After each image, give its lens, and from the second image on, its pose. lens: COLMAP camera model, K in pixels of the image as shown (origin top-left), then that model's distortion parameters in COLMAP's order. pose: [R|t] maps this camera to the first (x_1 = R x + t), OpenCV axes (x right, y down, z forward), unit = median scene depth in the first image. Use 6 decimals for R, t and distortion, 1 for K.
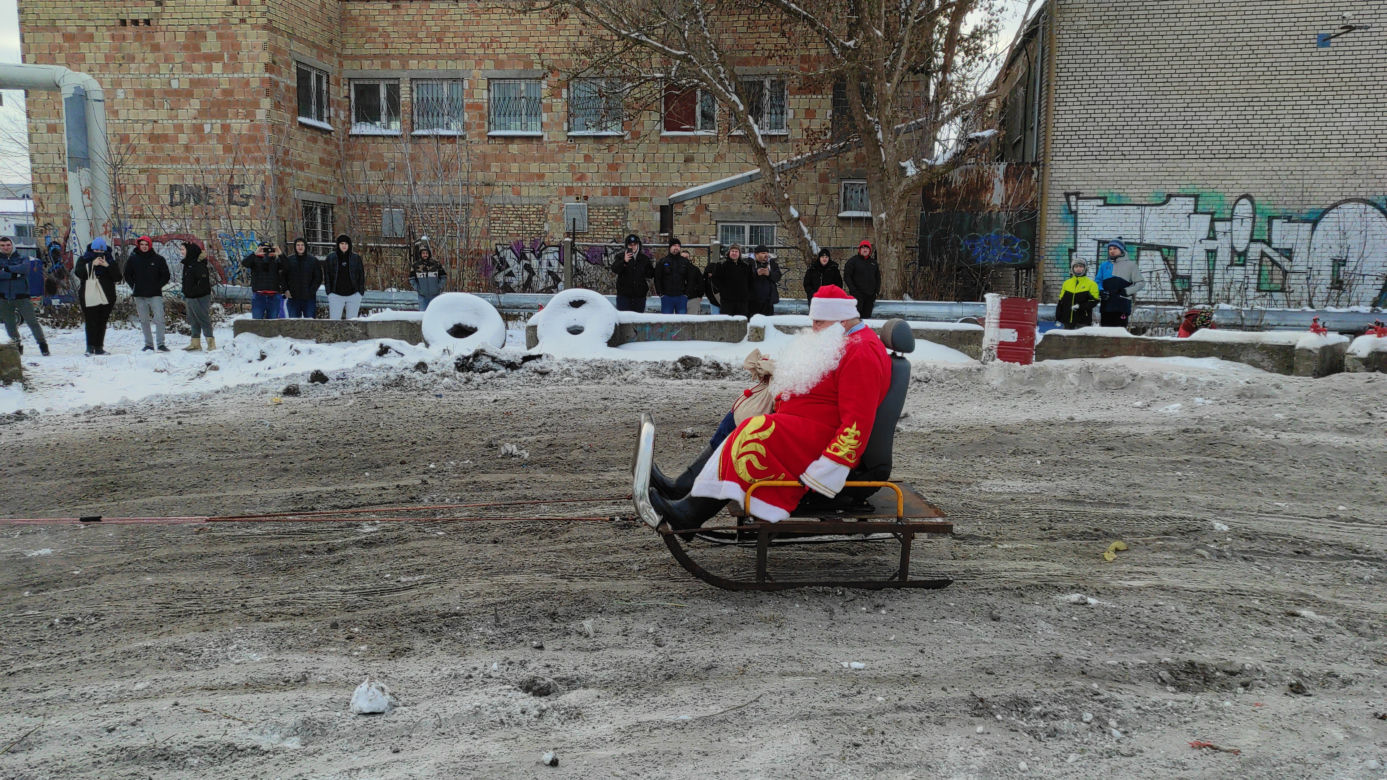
lens RADIAL K [[1008.9, 0, 706.8], [0, 1008.9, 366.7], [0, 0, 1]] dist [0.076023, -0.061565]
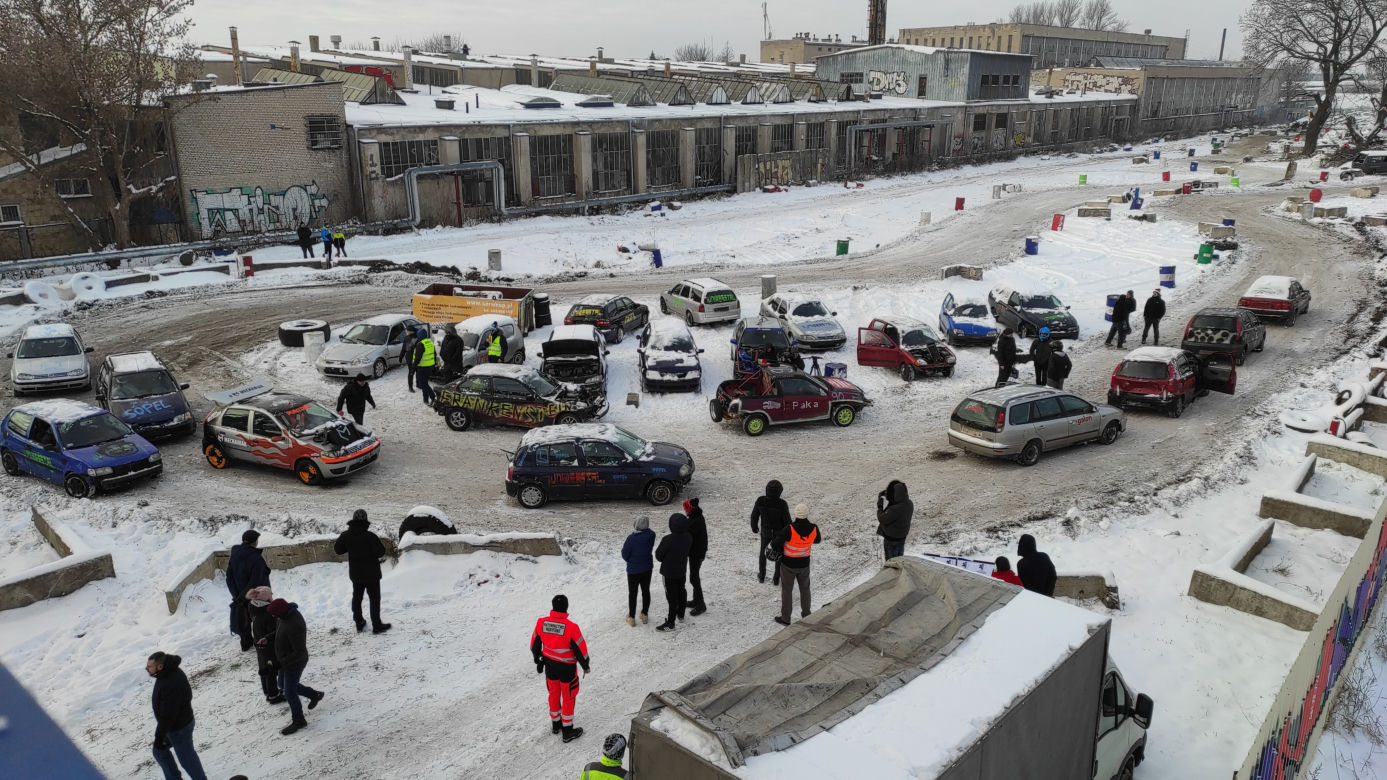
lens RADIAL K [[1008.9, 0, 691.9], [0, 1008.9, 393.1], [0, 0, 1]] dist [0.076023, -0.061565]
pose [[0.524932, -0.262787, 0.809561, -0.886928], [0.085510, 0.962615, 0.257023, -0.186006], [-0.846838, -0.065694, 0.527778, -1.039233]]
